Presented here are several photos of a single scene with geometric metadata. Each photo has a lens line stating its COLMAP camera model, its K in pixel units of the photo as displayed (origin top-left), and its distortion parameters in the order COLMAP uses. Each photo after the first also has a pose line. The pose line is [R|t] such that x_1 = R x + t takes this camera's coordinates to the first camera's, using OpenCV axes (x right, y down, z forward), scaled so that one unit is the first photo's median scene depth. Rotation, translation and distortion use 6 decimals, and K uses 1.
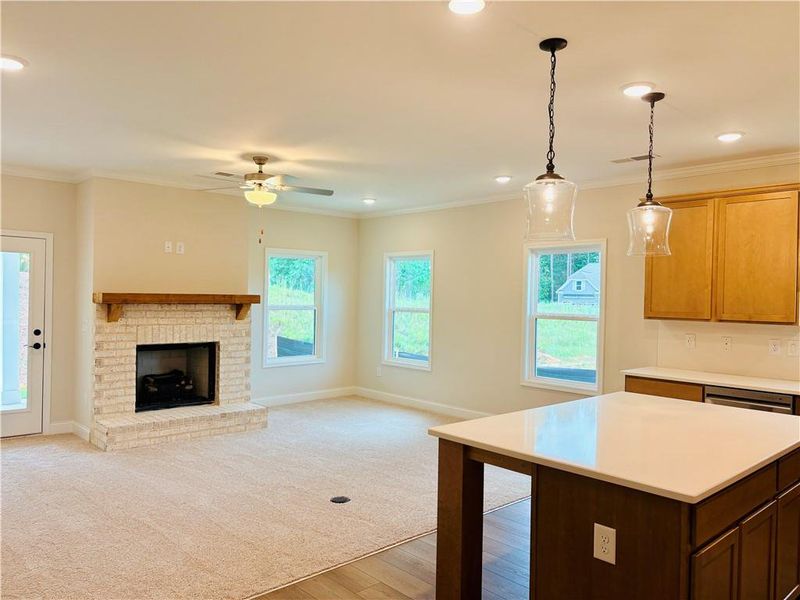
lens RADIAL K [[605.4, 0, 404.3], [0, 605.4, 301.1], [0, 0, 1]] dist [-0.028091, 0.092531]
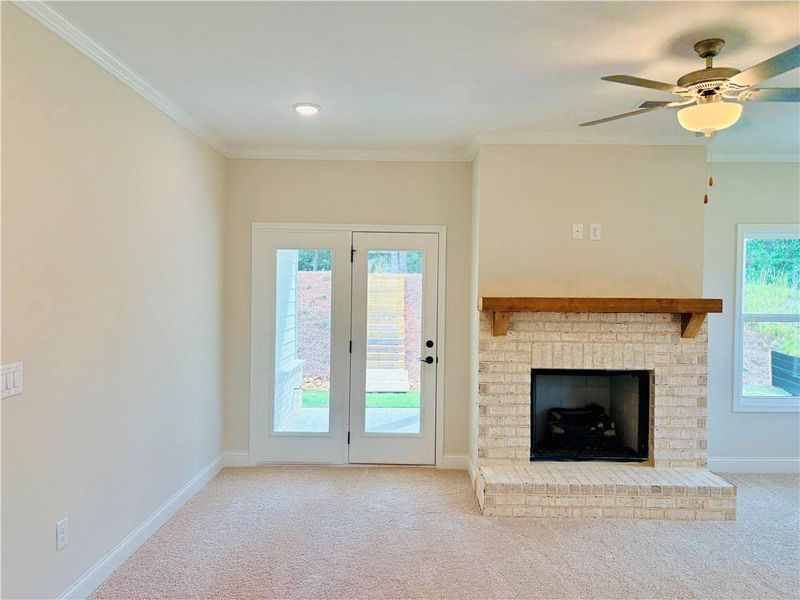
lens RADIAL K [[605.8, 0, 408.1], [0, 605.8, 299.2], [0, 0, 1]] dist [0.019083, 0.000469]
pose [[0.729290, -0.000604, -0.684204, -0.054609], [-0.003039, 0.999987, -0.004123, -0.006920], [0.684198, 0.005086, 0.729279, 0.372501]]
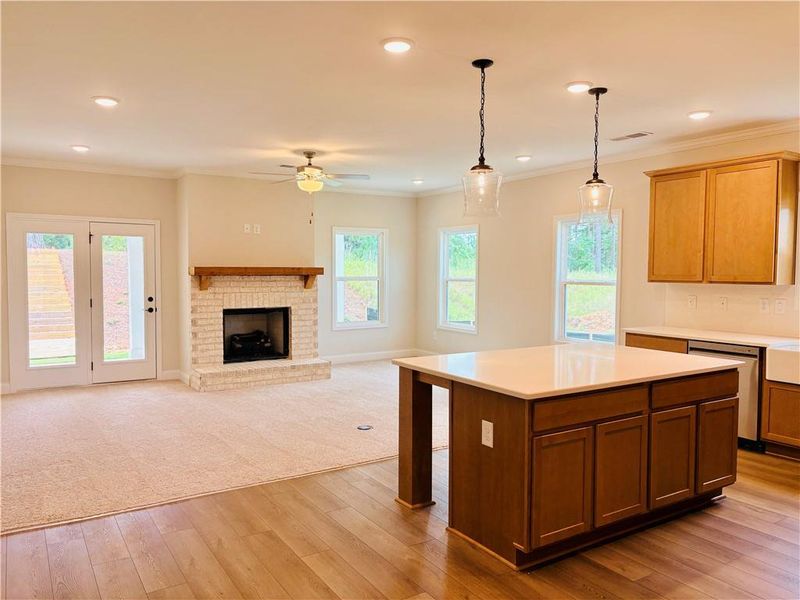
lens RADIAL K [[605.8, 0, 408.1], [0, 605.8, 299.2], [0, 0, 1]] dist [0.019083, 0.000469]
pose [[0.983968, -0.007095, -0.178203, 0.150093], [0.013781, 0.999246, 0.036311, 0.013192], [0.177811, -0.038185, 0.983324, -0.150332]]
